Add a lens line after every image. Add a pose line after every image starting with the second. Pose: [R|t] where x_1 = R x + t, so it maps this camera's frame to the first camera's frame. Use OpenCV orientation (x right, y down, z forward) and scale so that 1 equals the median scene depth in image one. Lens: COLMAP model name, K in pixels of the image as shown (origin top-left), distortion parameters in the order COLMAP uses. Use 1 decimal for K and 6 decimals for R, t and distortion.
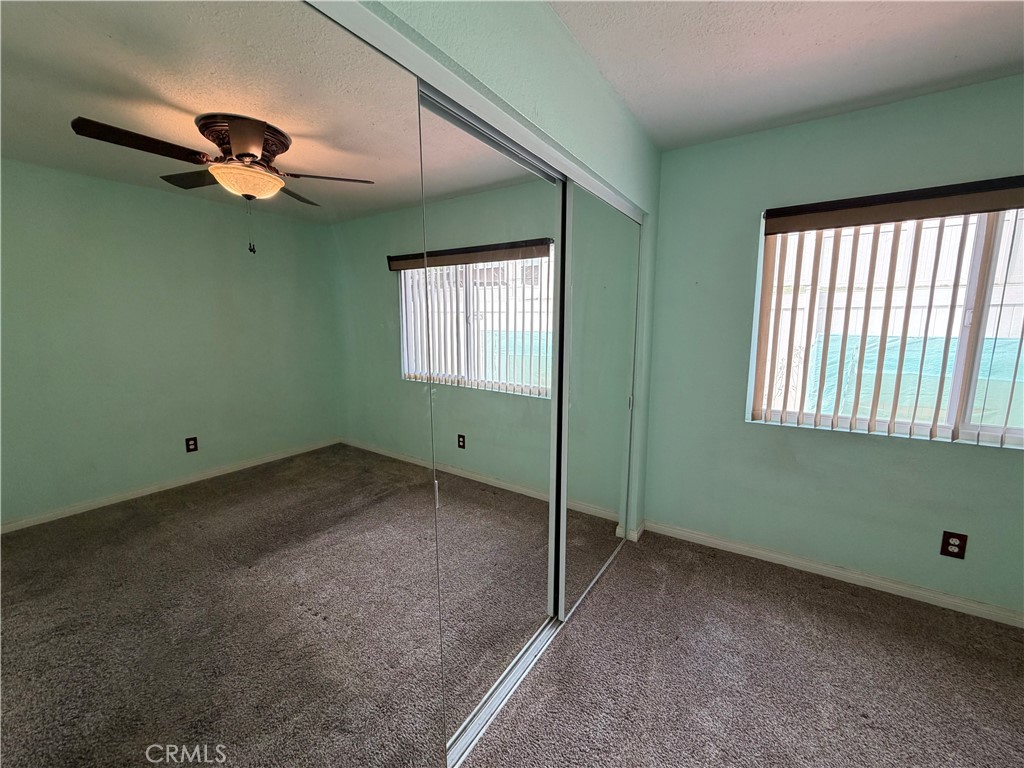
lens RADIAL K [[416.9, 0, 512.0], [0, 416.9, 384.0], [0, 0, 1]] dist [0.011601, -0.000144]
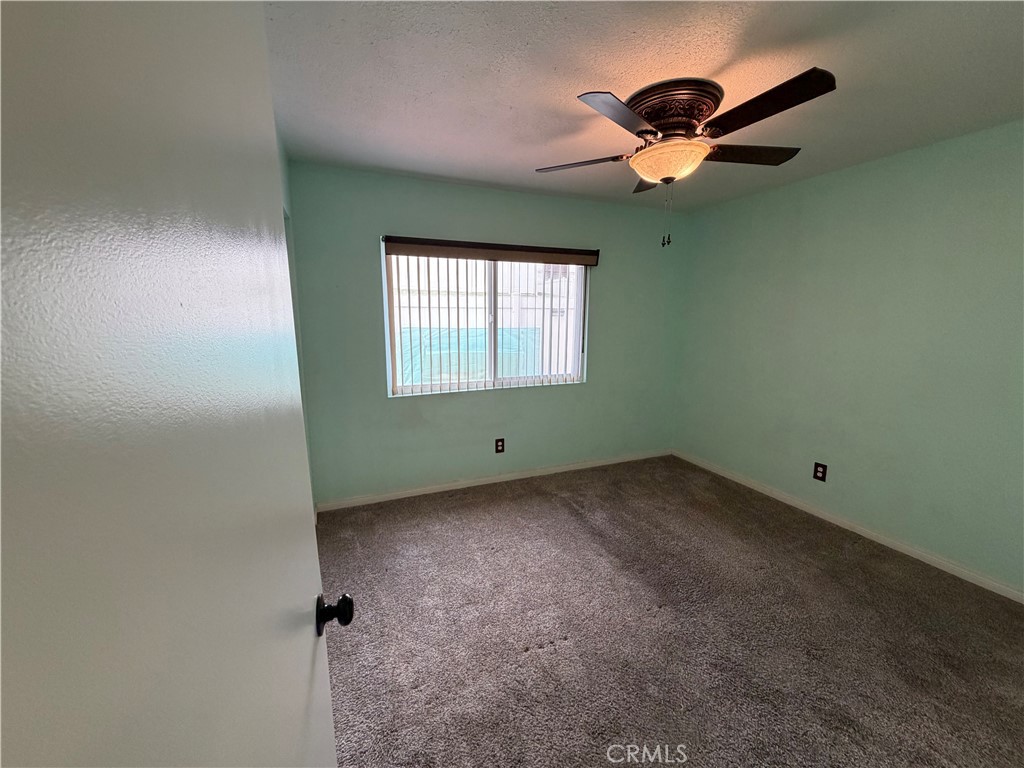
lens RADIAL K [[408.9, 0, 508.5], [0, 408.9, 385.7], [0, 0, 1]] dist [0.000034, -0.000328]
pose [[0.568817, -0.130802, 0.811996, -0.303039], [0.120188, 0.989894, 0.075266, 0.004809], [-0.813635, 0.054780, 0.578789, -0.042599]]
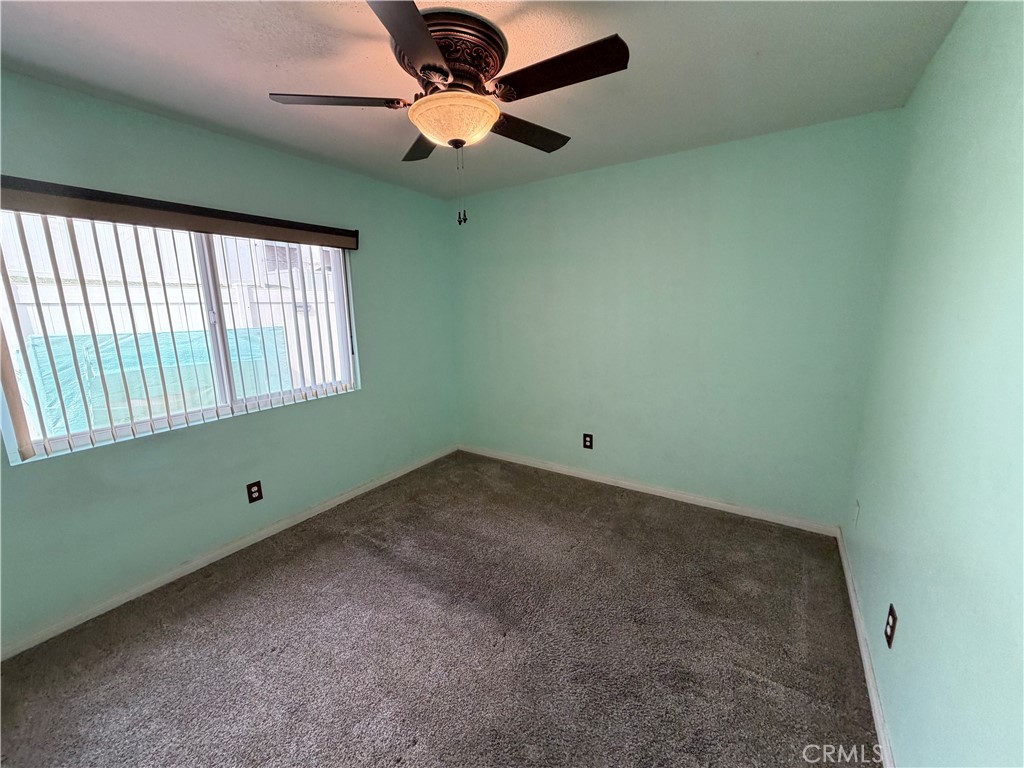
lens RADIAL K [[408.9, 0, 508.5], [0, 408.9, 385.7], [0, 0, 1]] dist [0.000034, -0.000328]
pose [[0.005759, -0.183819, 0.982943, -0.123426], [0.175876, 0.967823, 0.179961, -0.022960], [-0.984395, 0.171840, 0.037903, 0.130675]]
